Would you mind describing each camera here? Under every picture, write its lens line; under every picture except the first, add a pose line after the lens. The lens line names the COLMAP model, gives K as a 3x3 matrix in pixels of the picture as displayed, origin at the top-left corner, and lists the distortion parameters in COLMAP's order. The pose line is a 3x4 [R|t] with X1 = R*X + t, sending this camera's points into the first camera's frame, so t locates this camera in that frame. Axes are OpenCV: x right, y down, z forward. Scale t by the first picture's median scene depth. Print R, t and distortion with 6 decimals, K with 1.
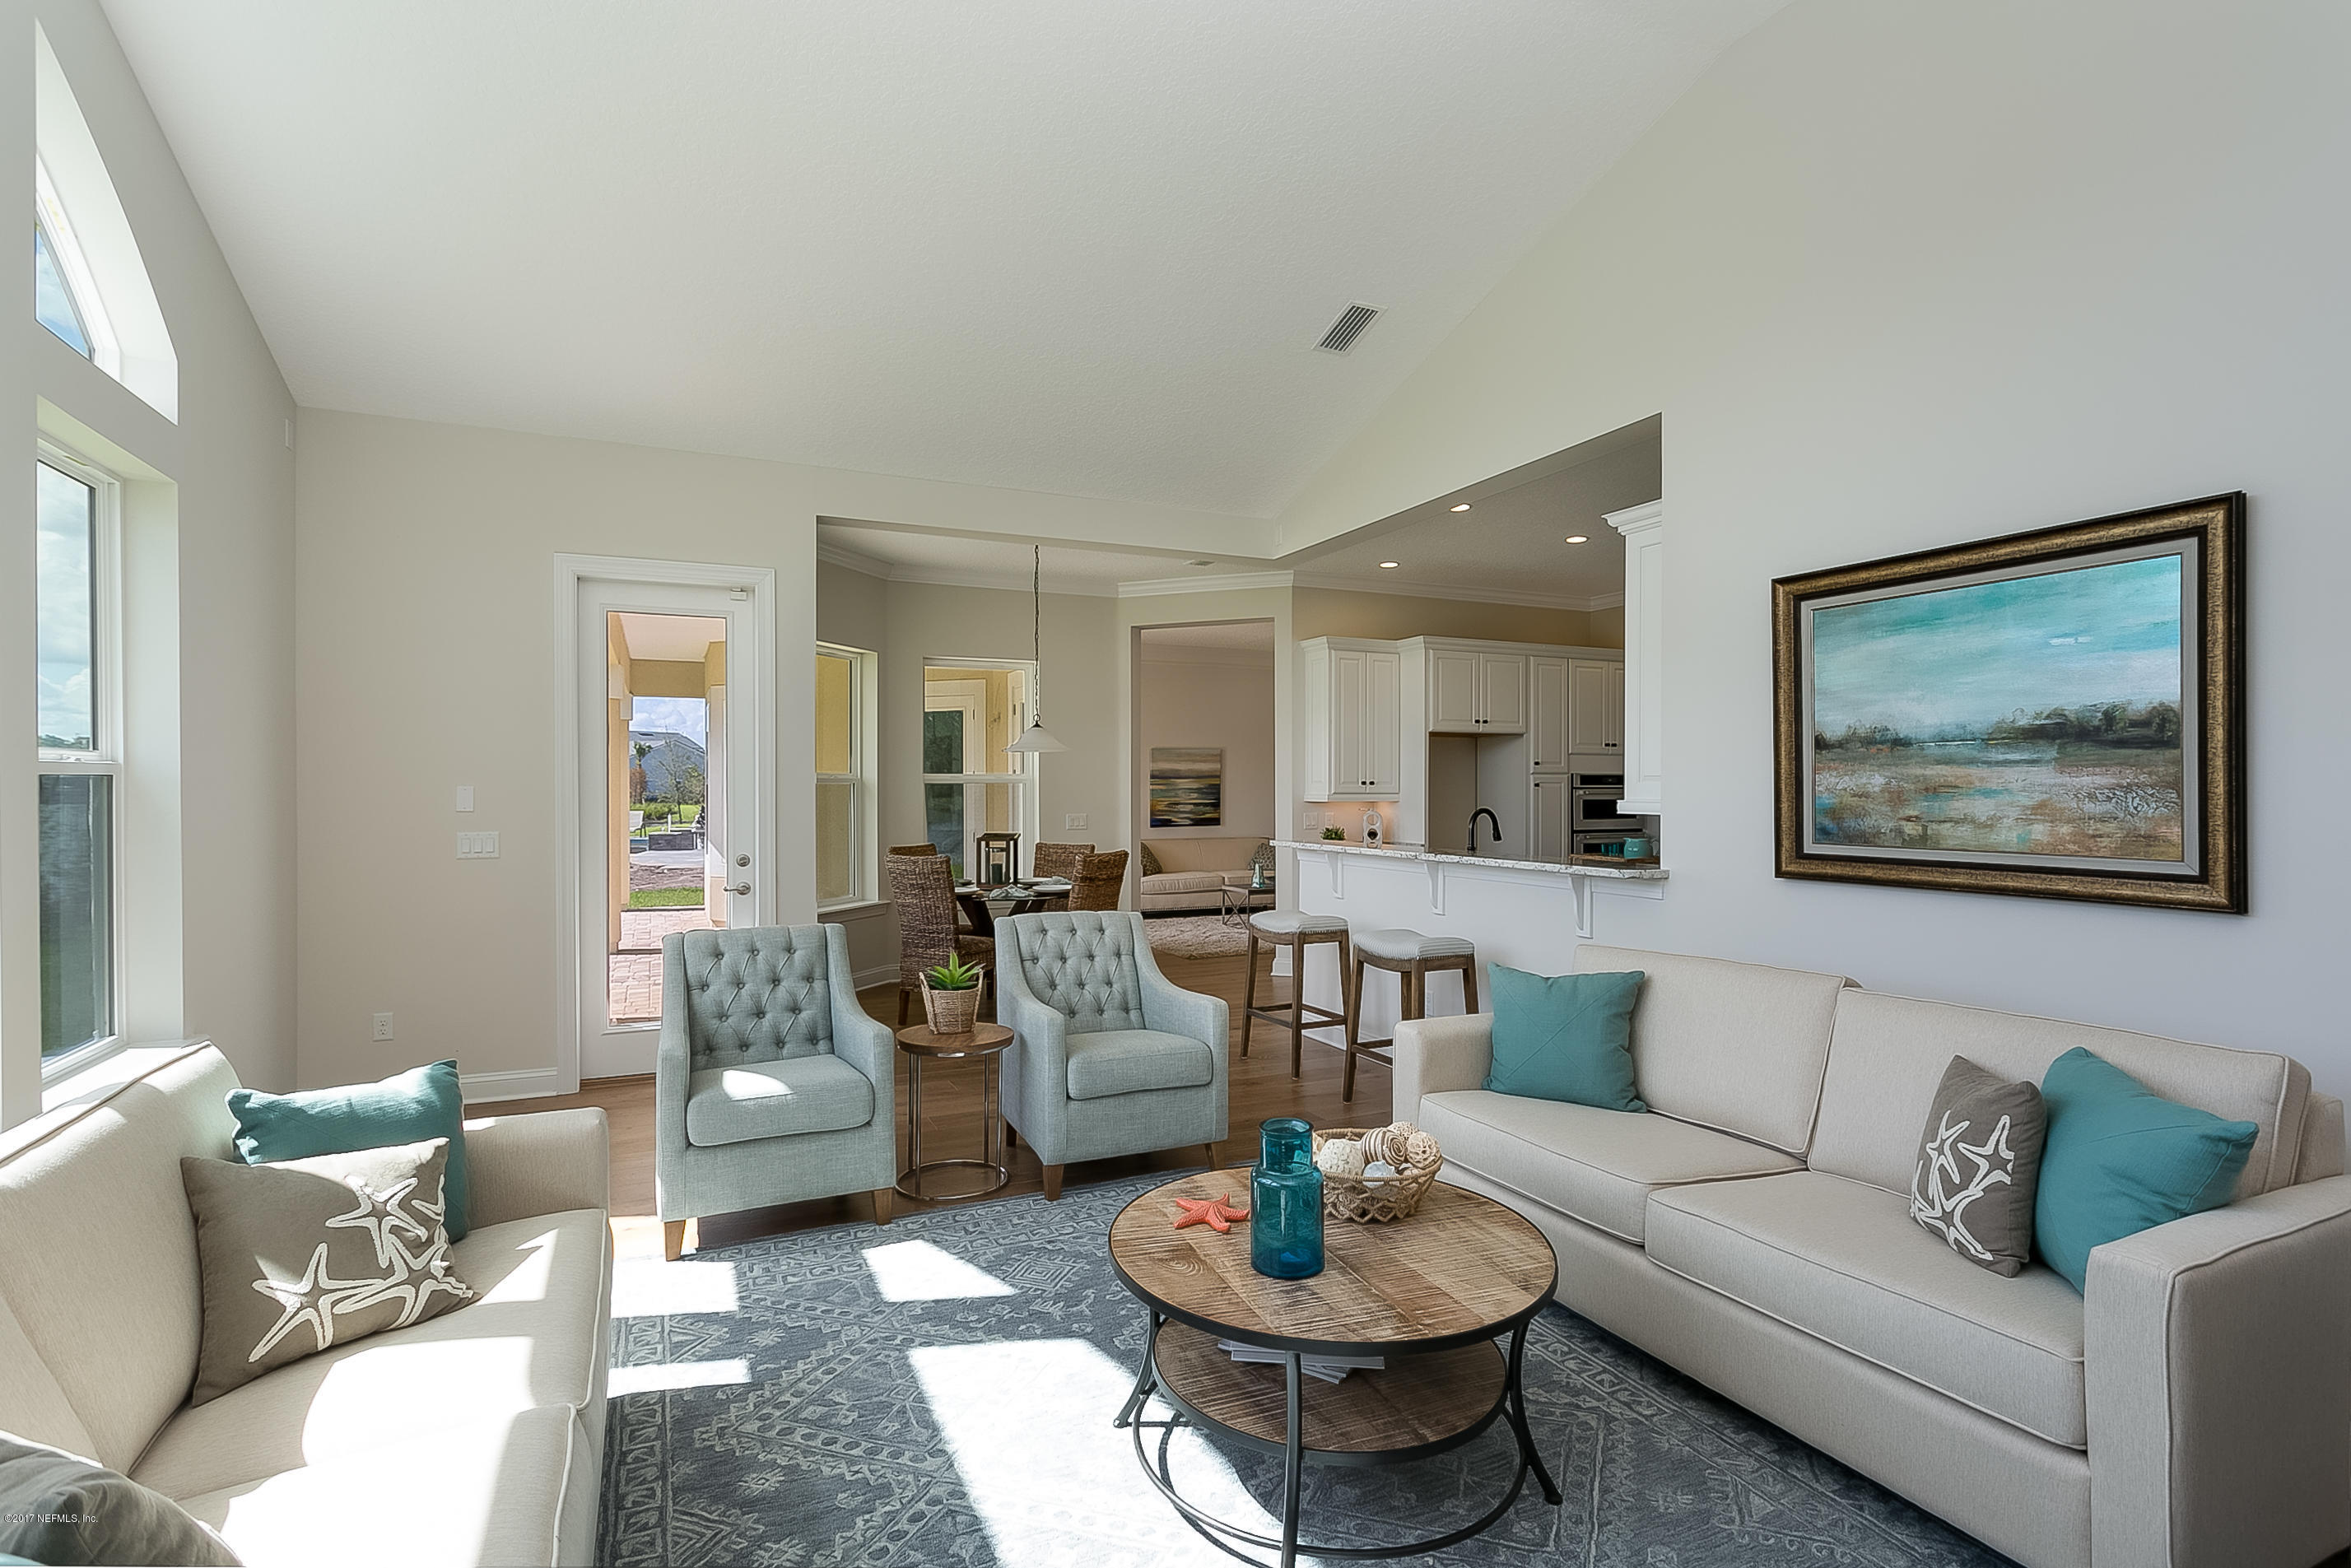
lens RADIAL K [[1120.8, 0, 1184.3], [0, 1120.8, 797.8], [0, 0, 1]] dist [-0.013373, -0.000942]
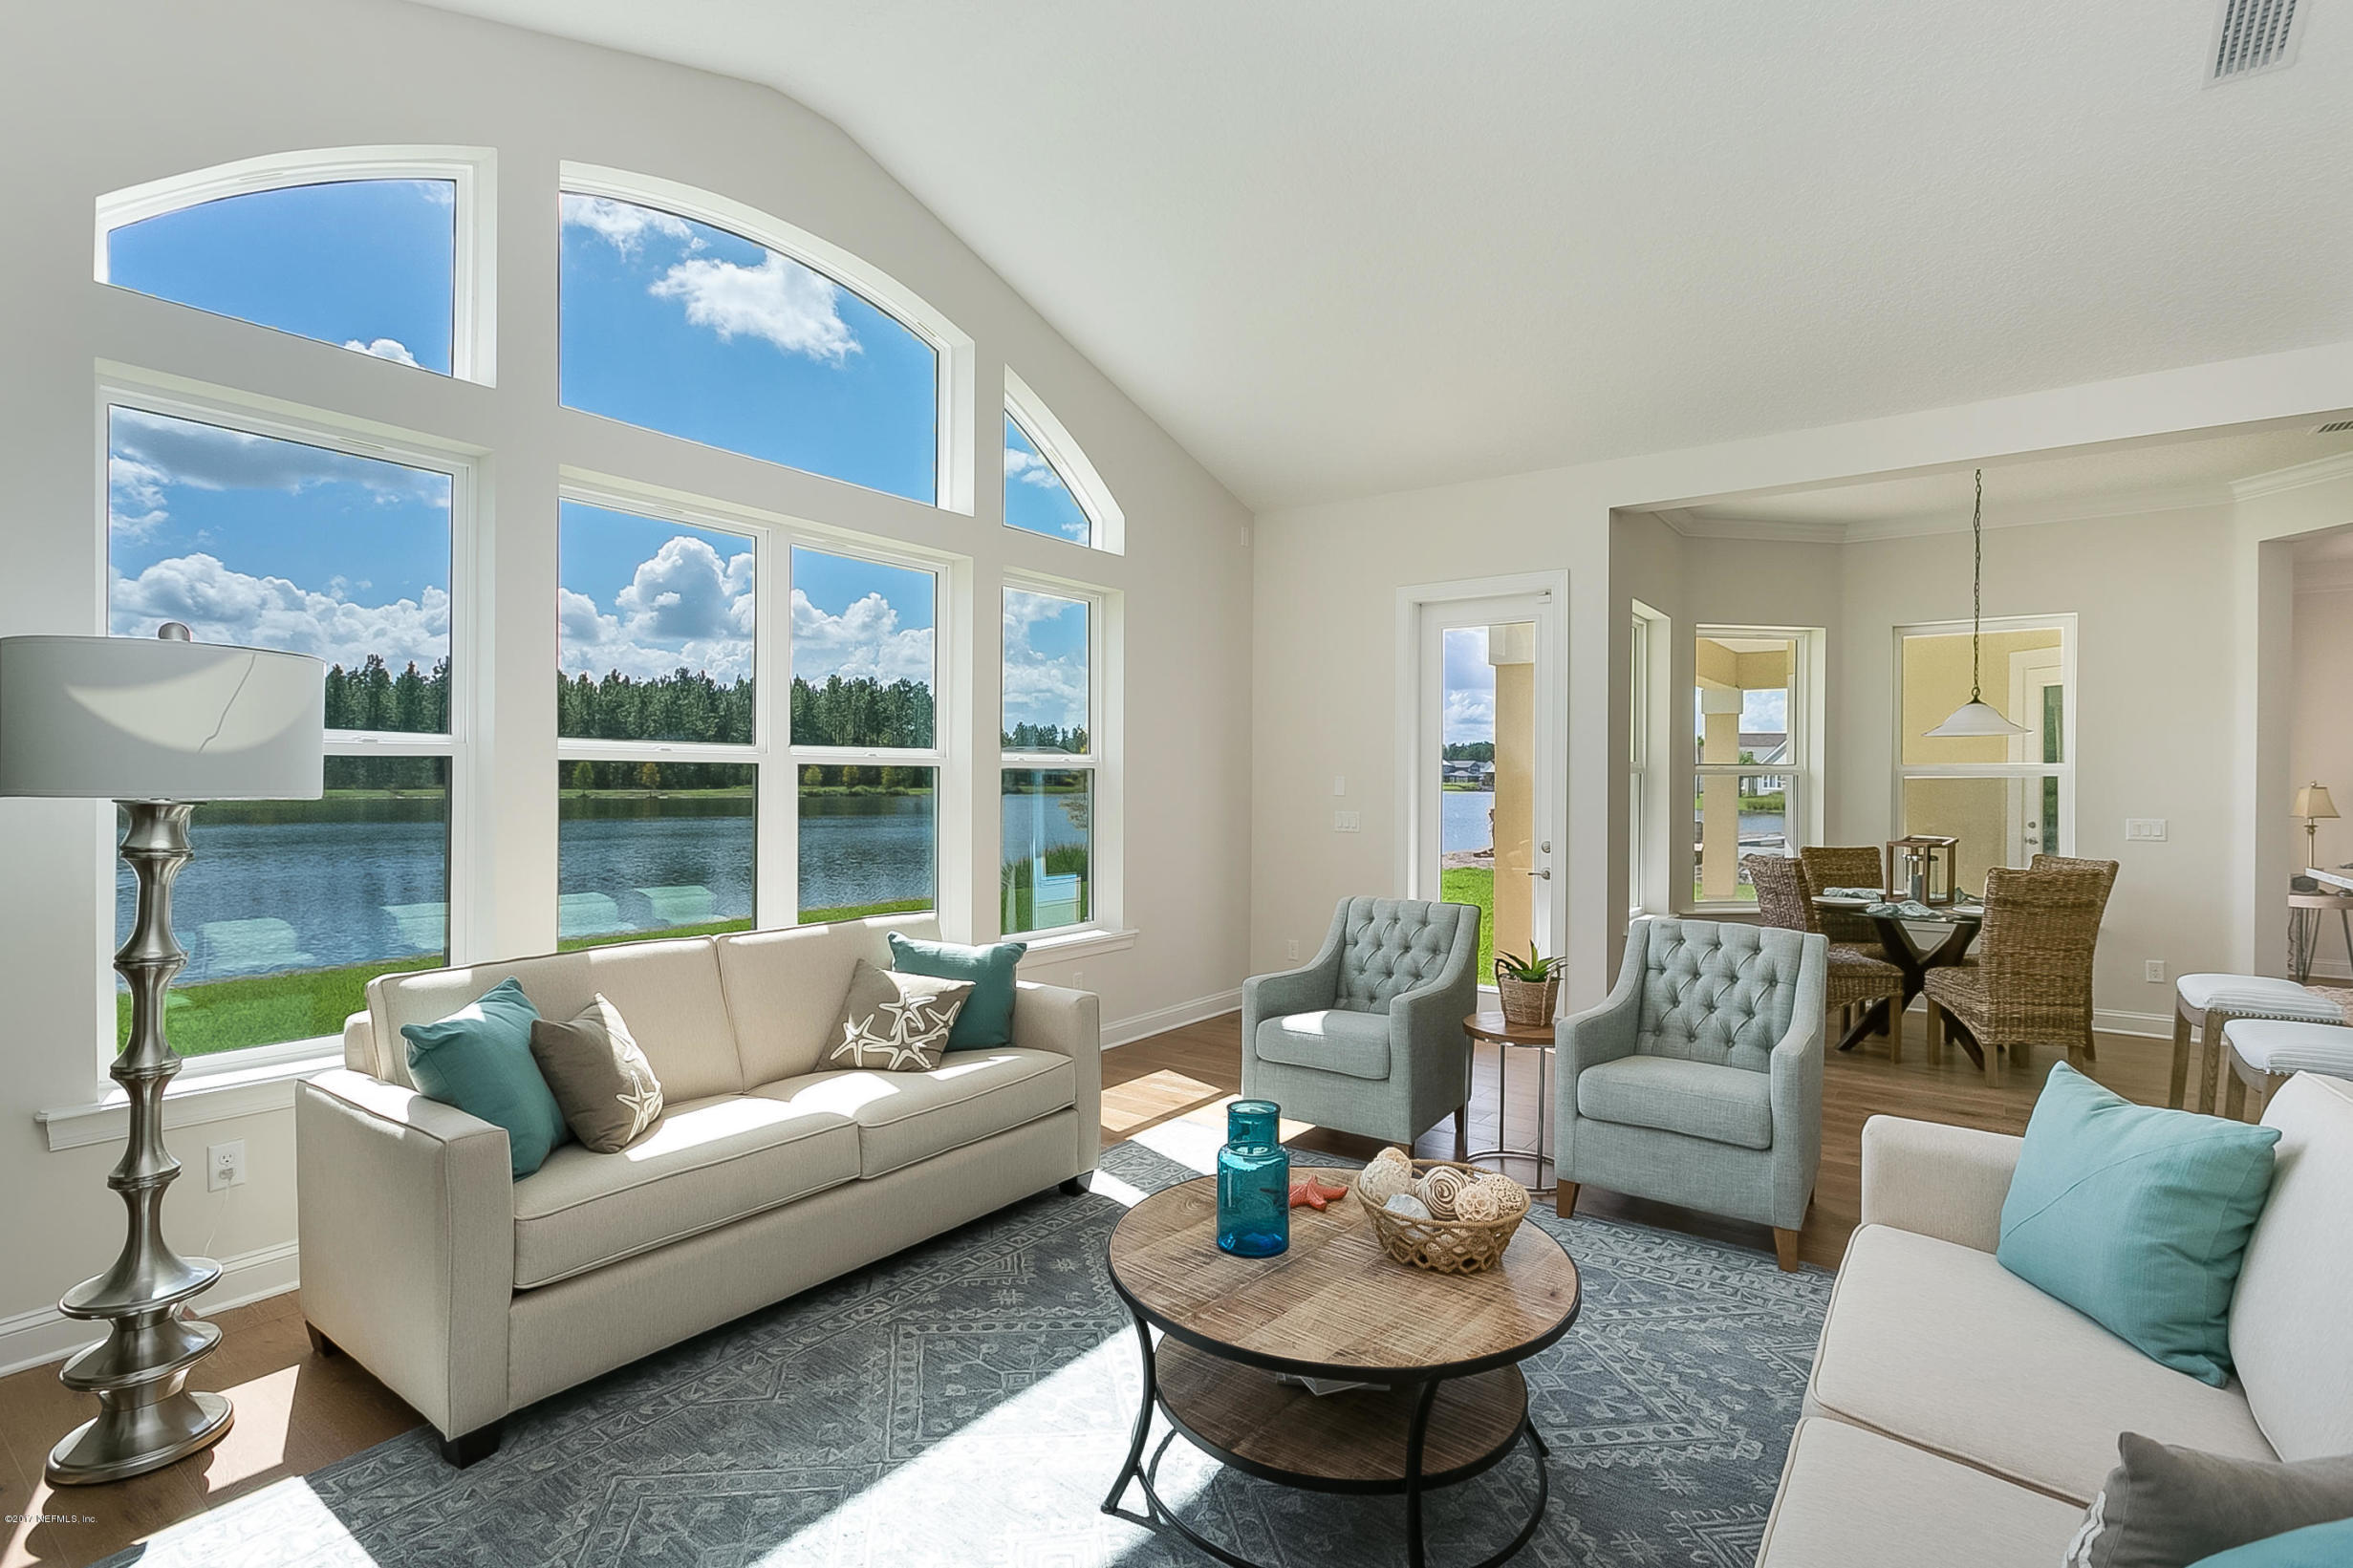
lens RADIAL K [[1121.7, 0, 1155.4], [0, 1121.7, 773.5], [0, 0, 1]] dist [-0.013373, -0.000942]
pose [[0.466760, 0.001662, -0.884383, 0.601946], [-0.013320, 0.999898, -0.005151, -0.004639], [0.884284, 0.014185, 0.466734, 0.273715]]
